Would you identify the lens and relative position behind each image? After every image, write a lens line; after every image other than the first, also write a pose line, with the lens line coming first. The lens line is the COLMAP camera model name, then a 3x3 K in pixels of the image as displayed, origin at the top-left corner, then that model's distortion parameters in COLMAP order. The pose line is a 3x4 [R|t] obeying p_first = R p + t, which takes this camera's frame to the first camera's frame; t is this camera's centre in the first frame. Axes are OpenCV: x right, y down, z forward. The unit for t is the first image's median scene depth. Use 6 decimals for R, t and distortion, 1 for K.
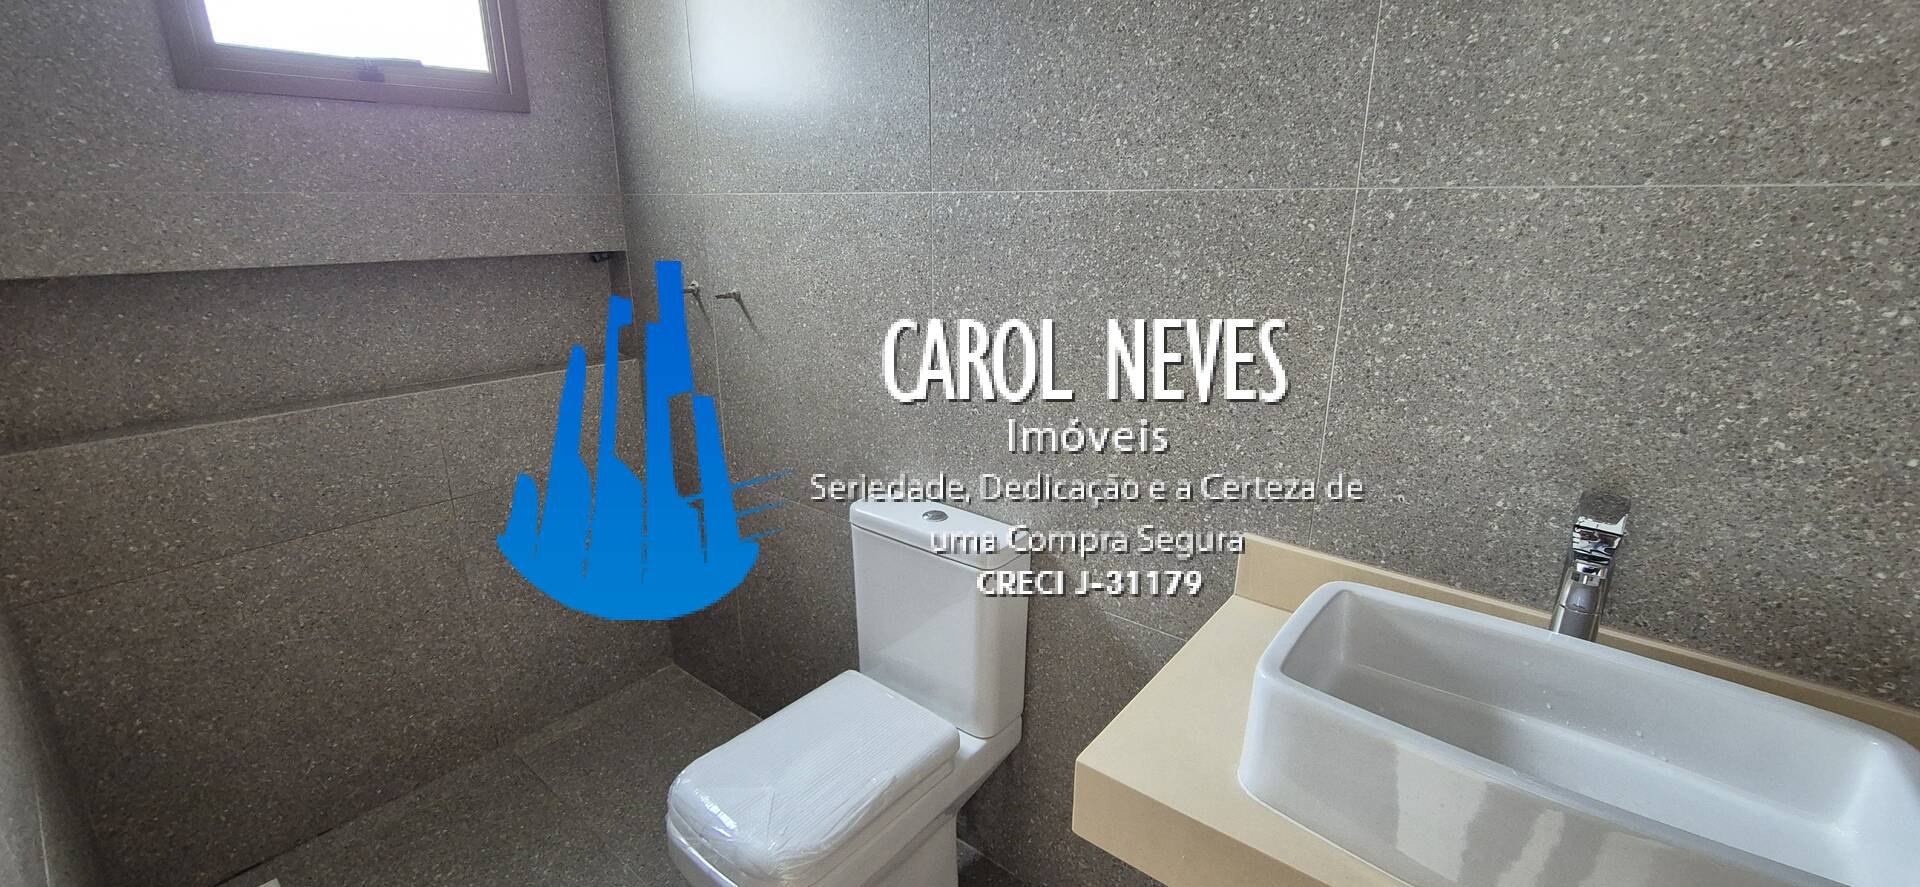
lens RADIAL K [[792.6, 0, 959.5], [0, 792.6, 441.6], [0, 0, 1]] dist [0.000092, 0.000001]
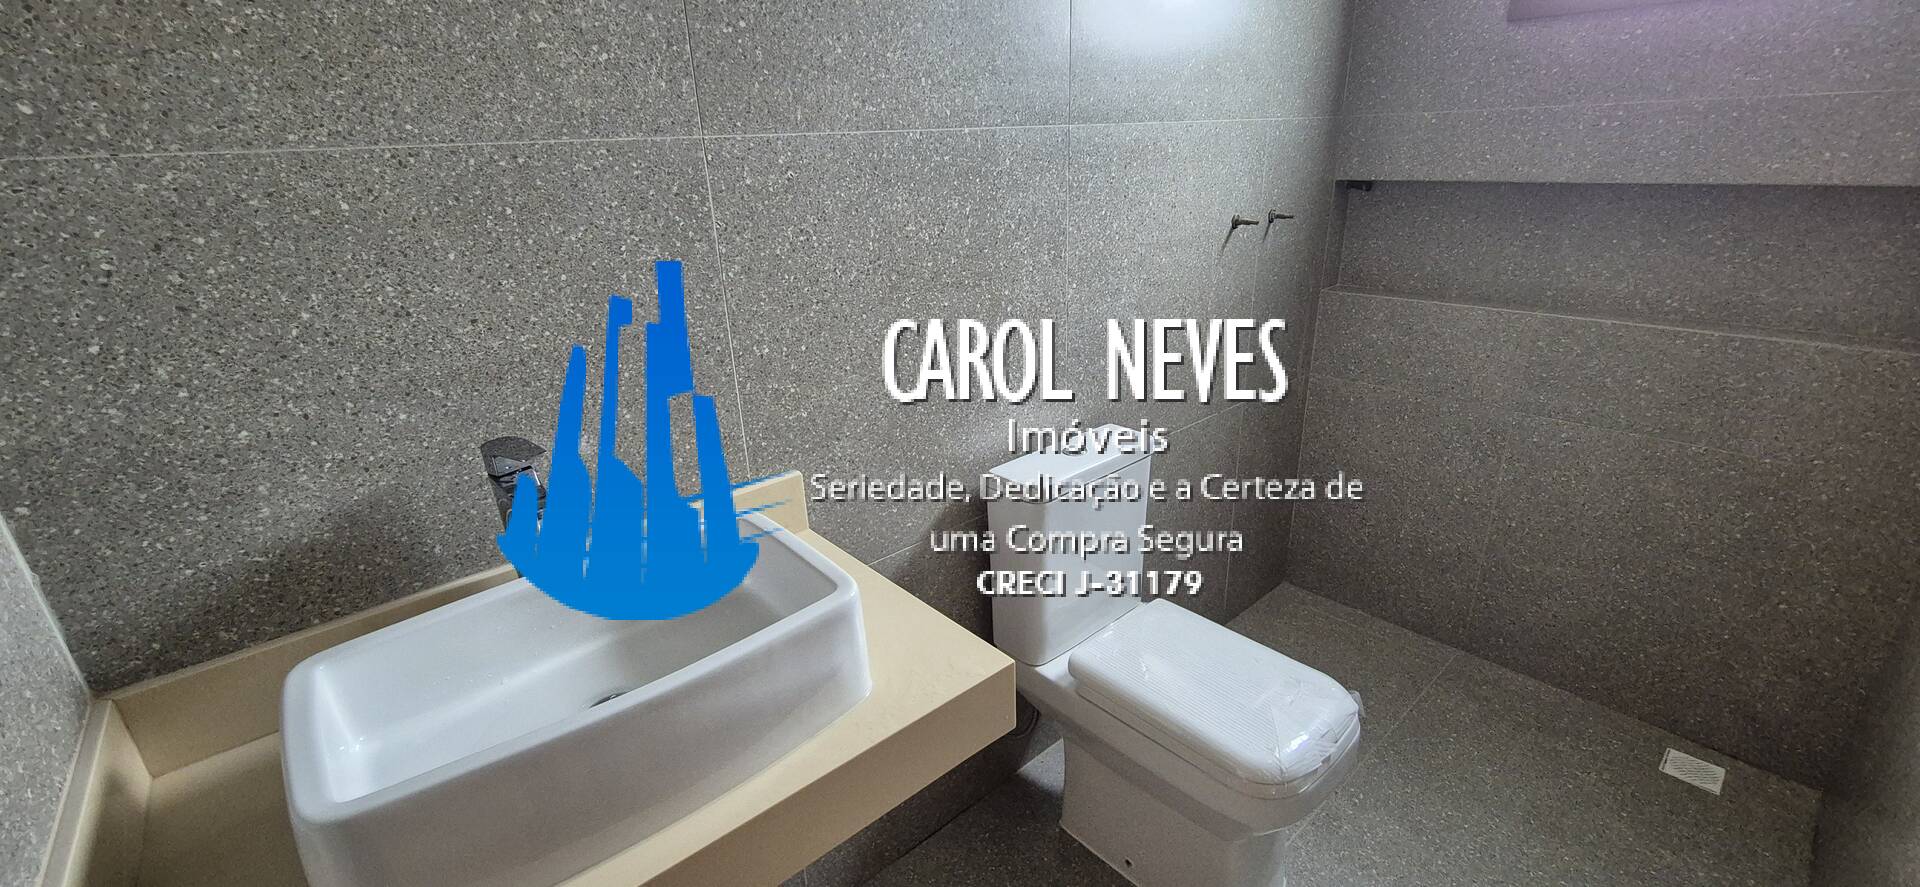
lens RADIAL K [[792.6, 0, 961.2], [0, 792.6, 439.5], [0, 0, 1]] dist [0.000092, 0.000001]
pose [[0.171376, -0.355249, 0.918928, -0.890338], [0.323707, 0.901246, 0.288044, -0.237242], [-0.930507, 0.248100, 0.269449, 0.784691]]
